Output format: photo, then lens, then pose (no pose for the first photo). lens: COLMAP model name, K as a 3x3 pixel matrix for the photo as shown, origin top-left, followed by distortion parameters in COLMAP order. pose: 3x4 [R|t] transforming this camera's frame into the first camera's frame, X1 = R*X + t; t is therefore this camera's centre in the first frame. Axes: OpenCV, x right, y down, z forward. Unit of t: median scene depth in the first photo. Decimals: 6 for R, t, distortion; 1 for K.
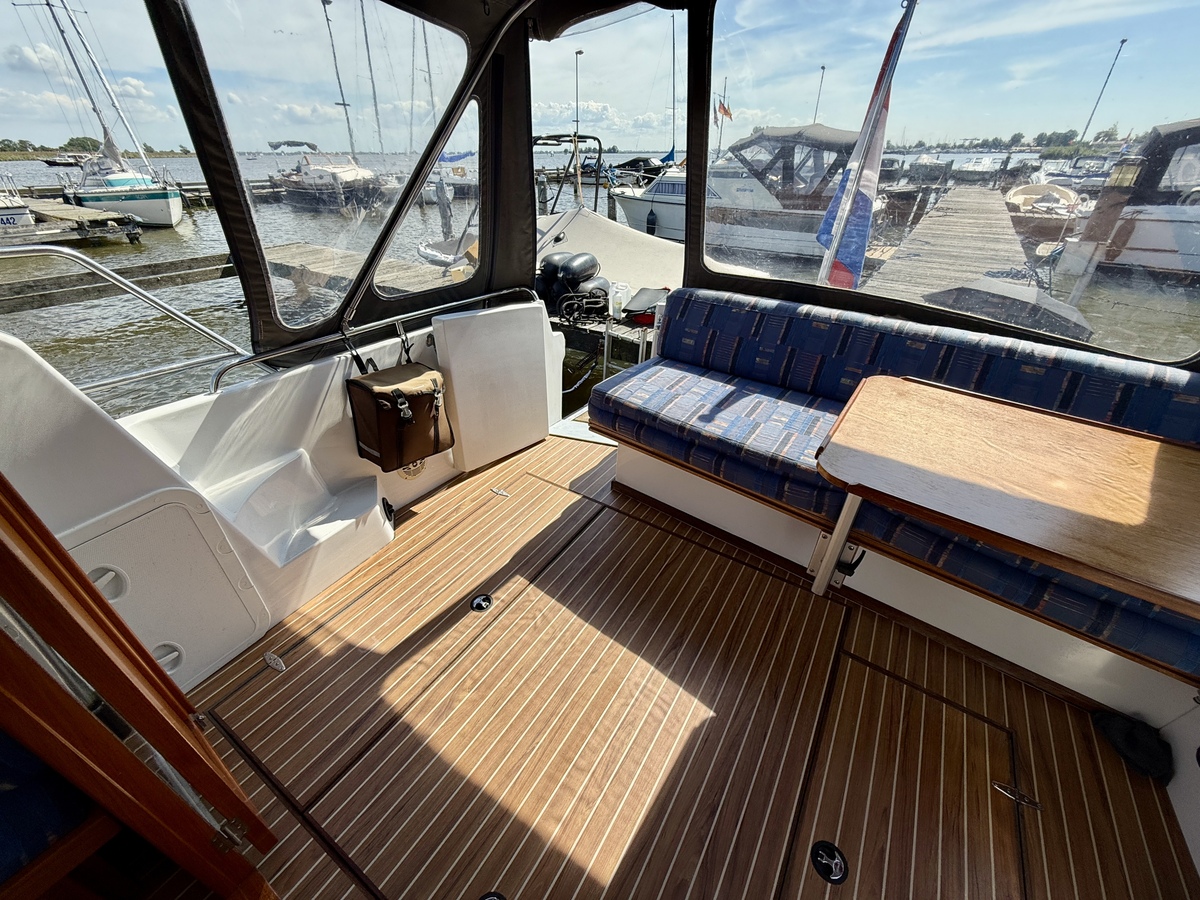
lens RADIAL K [[483.6, 0, 609.8], [0, 483.6, 461.9], [0, 0, 1]] dist [-0.003850, 0.001602]
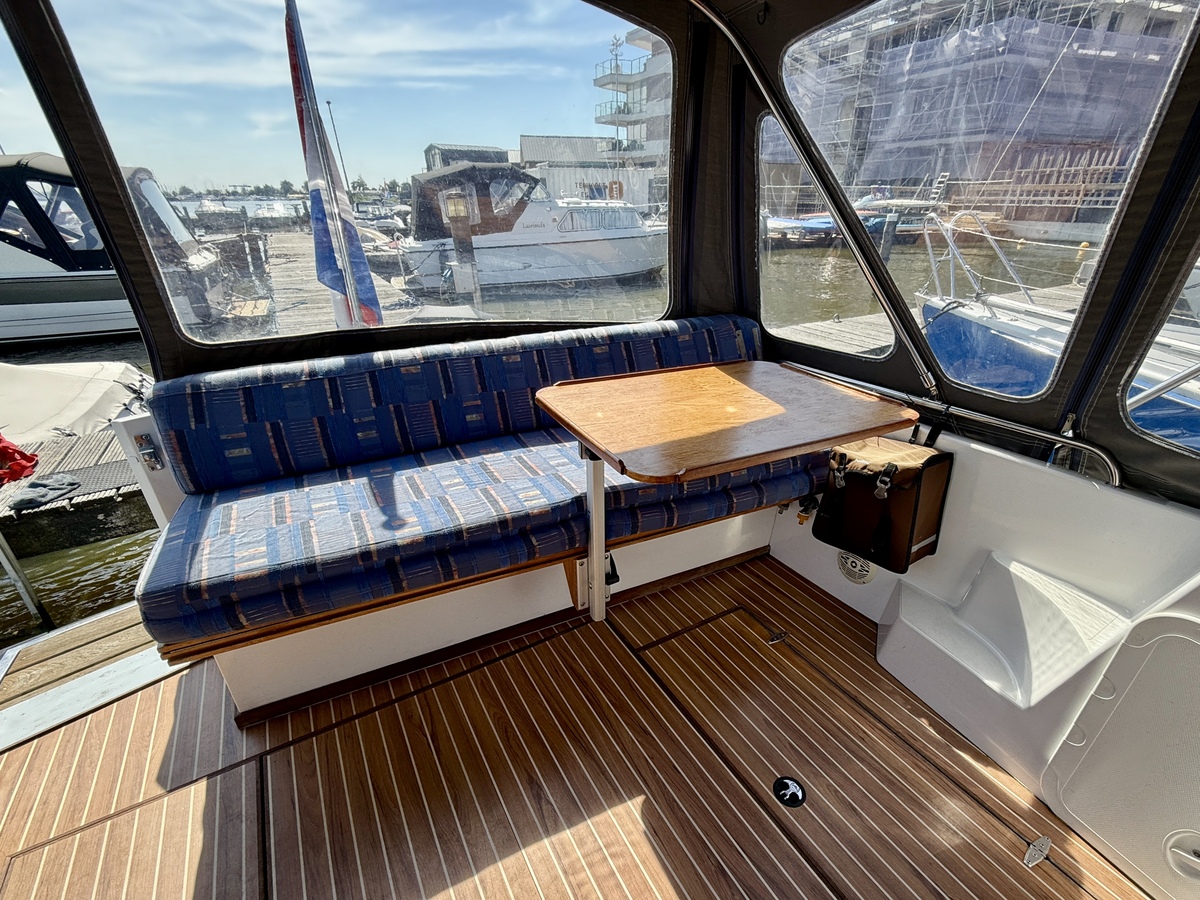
lens RADIAL K [[533.4, 0, 618.4], [0, 533.4, 501.2], [0, 0, 1]] dist [-0.003626, 0.001483]
pose [[0.424129, -0.447476, 0.787325, -0.217280], [0.495201, 0.842498, 0.212070, -0.099902], [-0.758215, 0.299939, 0.578918, 0.242294]]
